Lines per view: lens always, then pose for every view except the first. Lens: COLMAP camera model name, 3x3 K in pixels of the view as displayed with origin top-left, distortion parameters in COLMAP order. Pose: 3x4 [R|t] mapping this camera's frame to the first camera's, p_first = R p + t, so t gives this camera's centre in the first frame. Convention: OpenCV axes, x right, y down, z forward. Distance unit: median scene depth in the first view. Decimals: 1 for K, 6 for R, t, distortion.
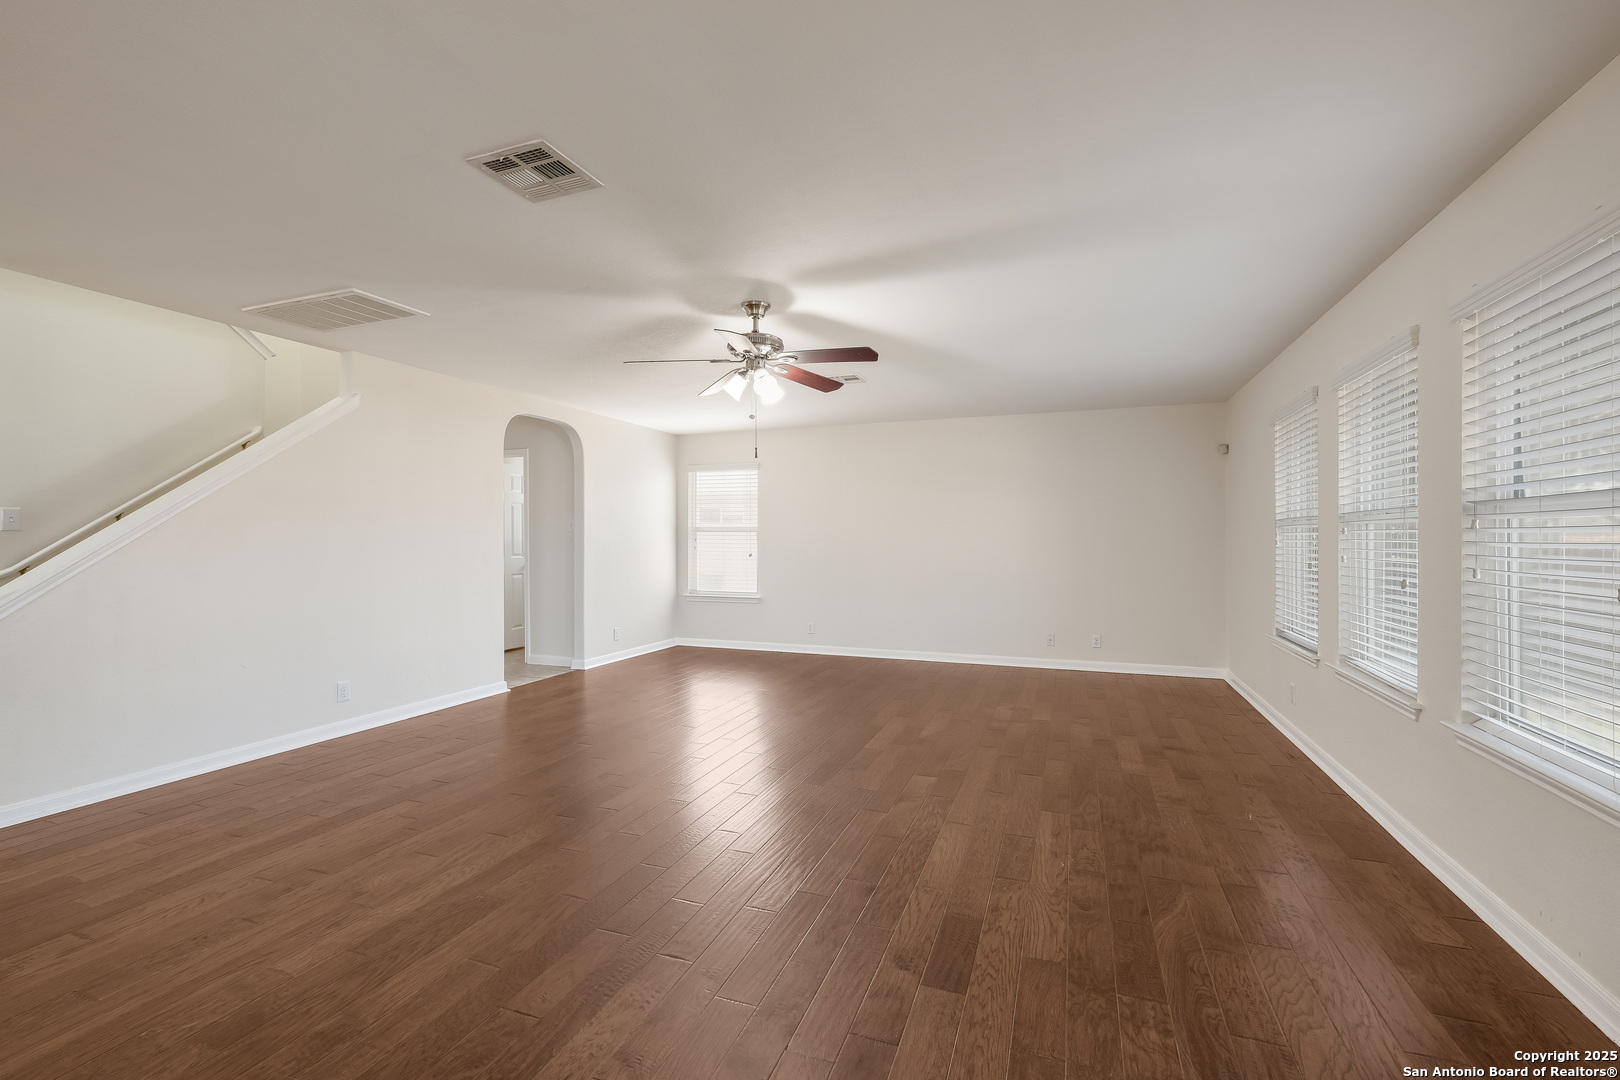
lens RADIAL K [[707.1, 0, 807.8], [0, 707.1, 538.8], [0, 0, 1]] dist [0.001292, -0.000222]
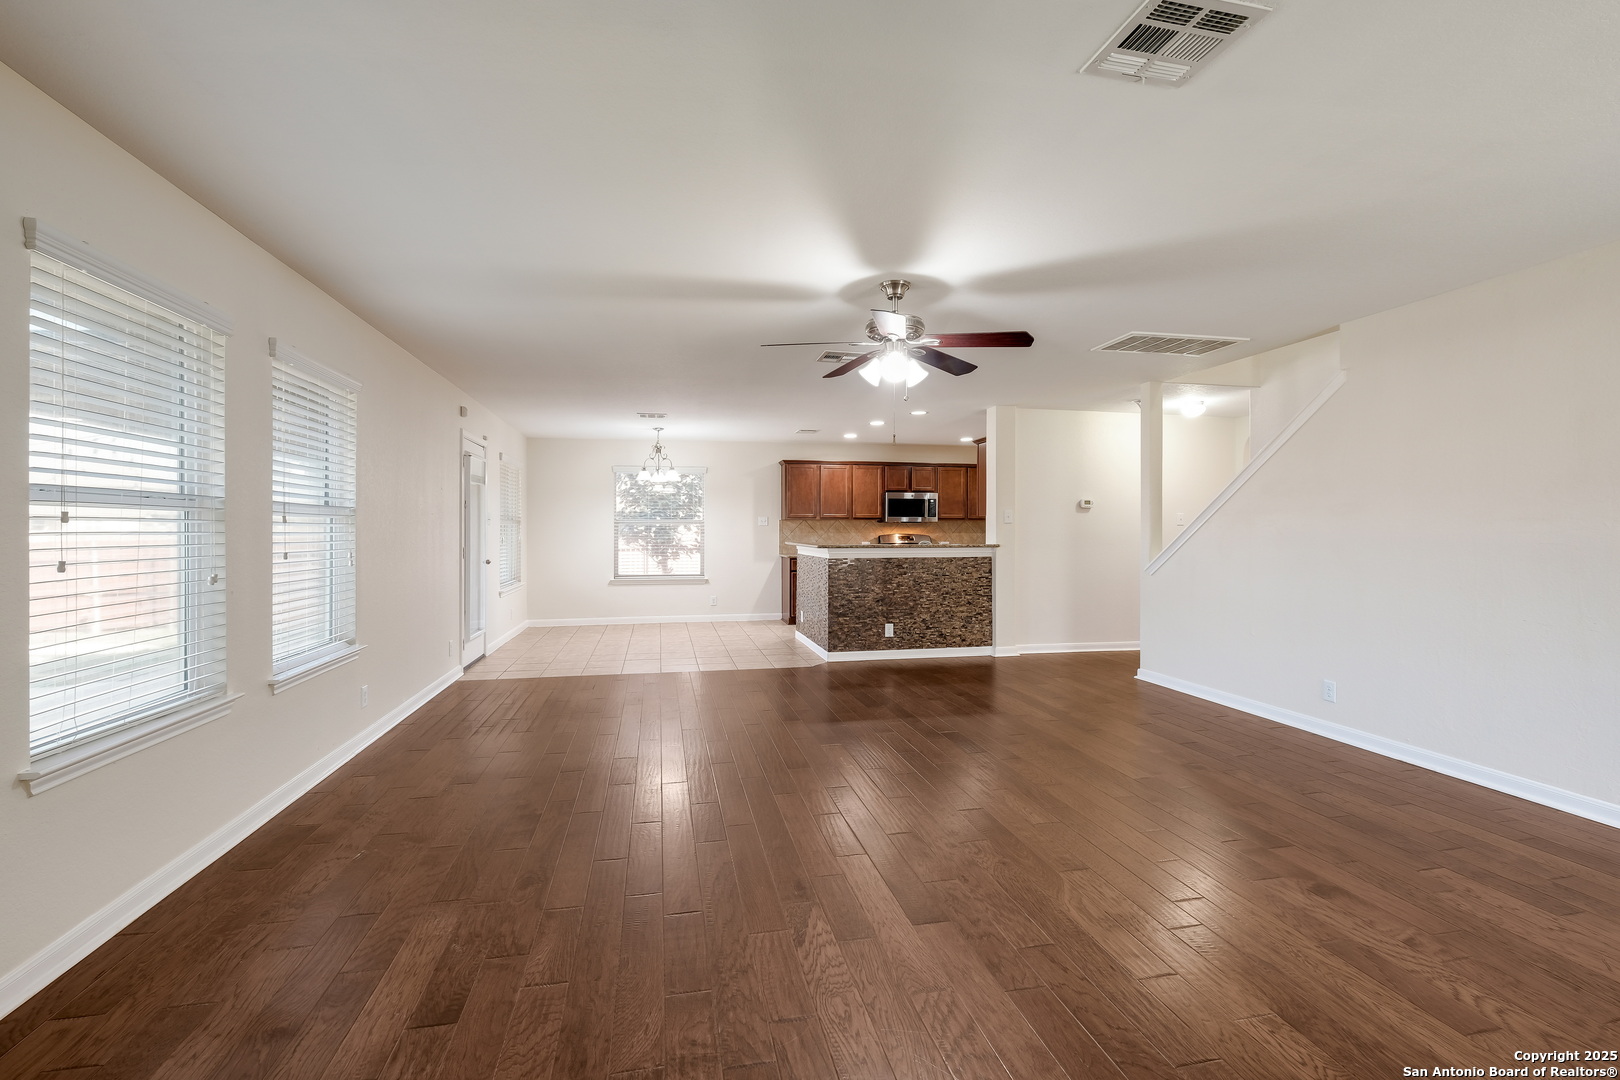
lens RADIAL K [[701.2, 0, 804.4], [0, 701.2, 529.1], [0, 0, 1]] dist [0.001386, -0.000641]
pose [[-0.841891, 0.000764, -0.539646, 0.606173], [0.001035, 0.999999, -0.000199, -0.001793], [0.539646, -0.000726, -0.841892, 1.938475]]
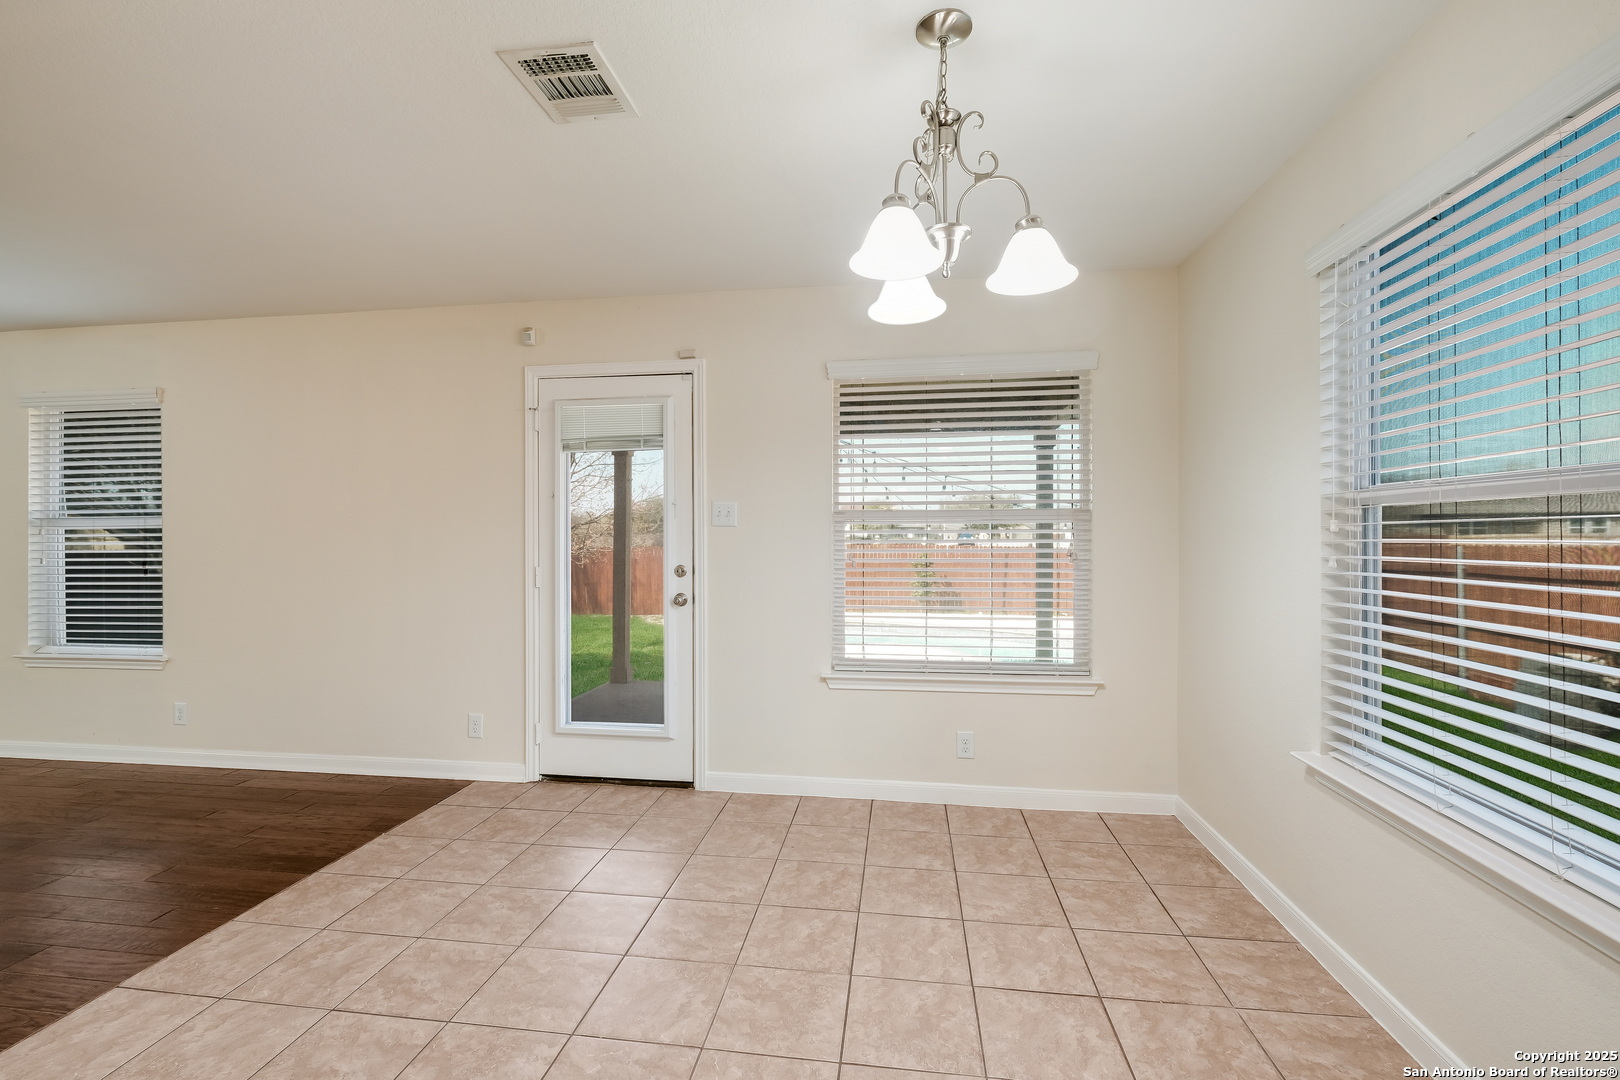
lens RADIAL K [[707.1, 0, 807.8], [0, 707.1, 538.8], [0, 0, 1]] dist [0.001292, -0.000222]
pose [[-0.219987, -0.000379, 0.975503, -0.809425], [0.006176, 0.999979, 0.001781, 0.001963], [-0.975483, 0.006416, -0.219980, -0.306281]]
